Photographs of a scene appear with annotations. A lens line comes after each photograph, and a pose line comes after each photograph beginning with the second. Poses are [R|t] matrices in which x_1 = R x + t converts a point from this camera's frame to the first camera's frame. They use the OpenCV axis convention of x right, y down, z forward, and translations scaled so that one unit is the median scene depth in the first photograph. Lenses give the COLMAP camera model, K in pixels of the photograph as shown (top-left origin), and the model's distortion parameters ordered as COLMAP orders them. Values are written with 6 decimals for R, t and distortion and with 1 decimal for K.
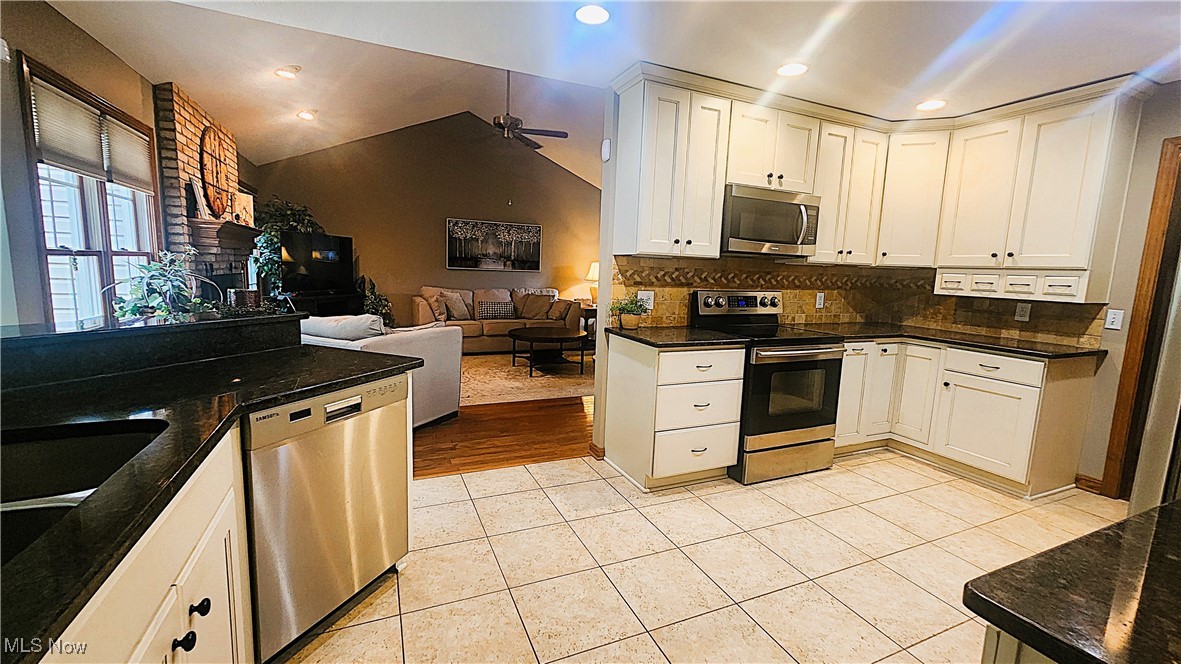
lens RADIAL K [[486.4, 0, 591.8], [0, 486.4, 335.0], [0, 0, 1]] dist [0.001748, 0.000377]
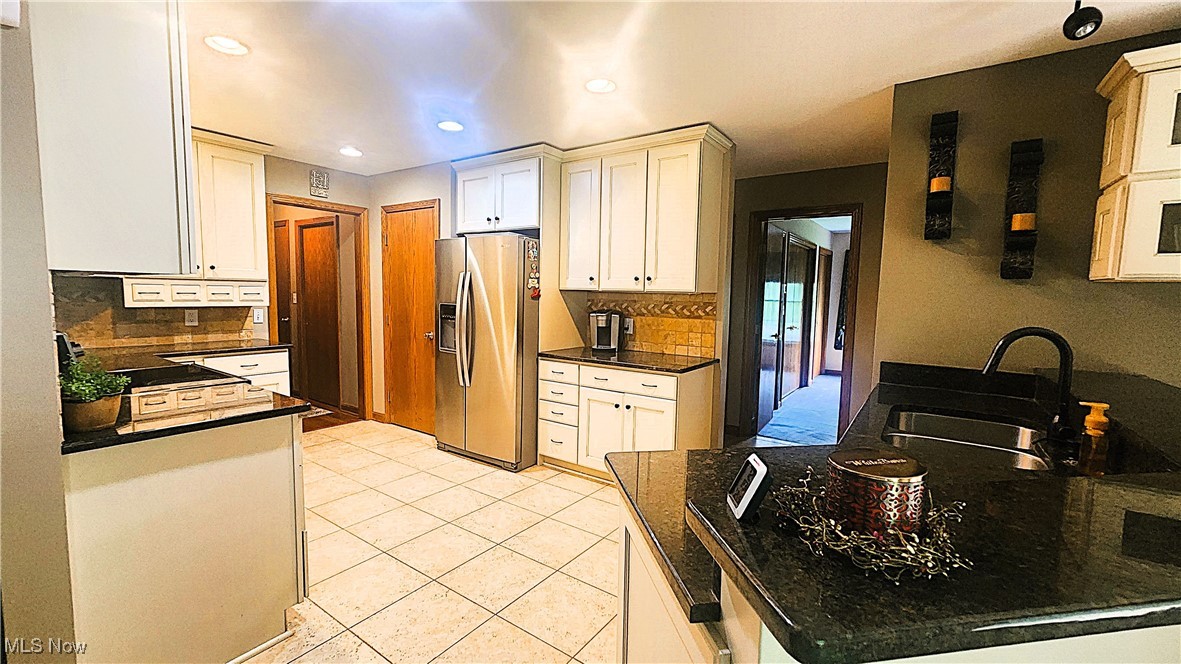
lens RADIAL K [[486.4, 0, 591.8], [0, 486.4, 335.0], [0, 0, 1]] dist [0.001748, 0.000377]
pose [[-0.510734, -0.120788, 0.851212, -0.532453], [0.079543, 0.979196, 0.186676, -0.145332], [-0.856051, 0.163050, -0.490500, 0.787358]]
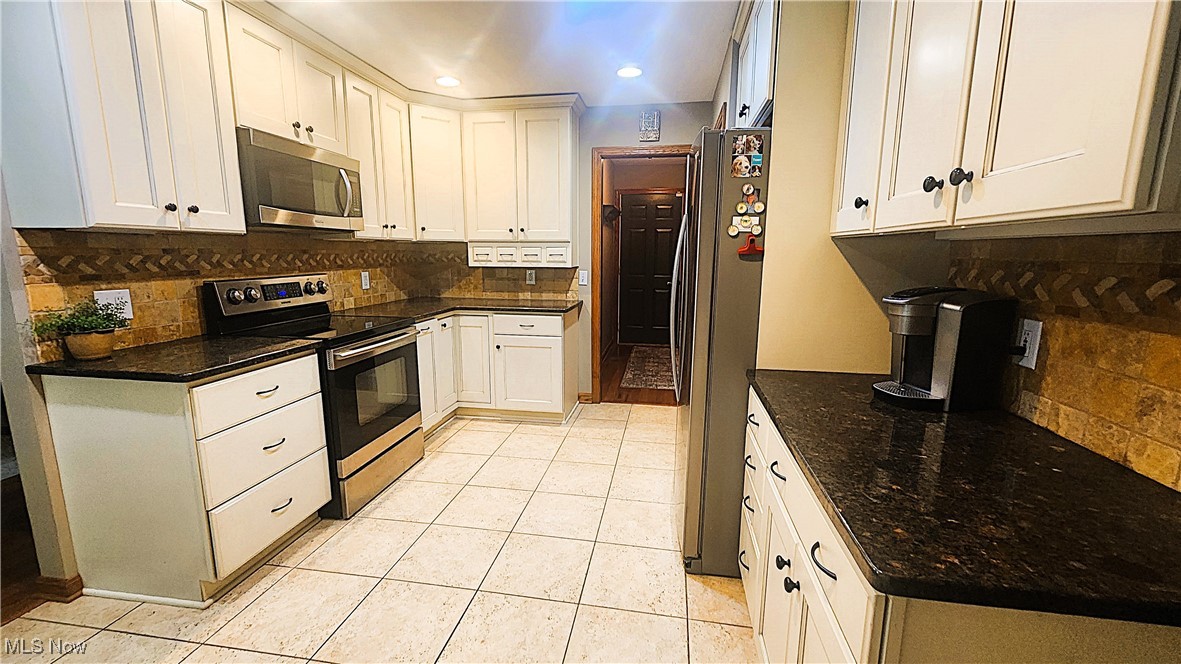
lens RADIAL K [[486.4, 0, 591.8], [0, 486.4, 335.0], [0, 0, 1]] dist [0.001748, 0.000377]
pose [[0.552098, -0.173237, 0.815584, -0.059899], [0.128377, 0.984175, 0.122144, -0.033979], [-0.823837, 0.037267, 0.565600, 0.185919]]
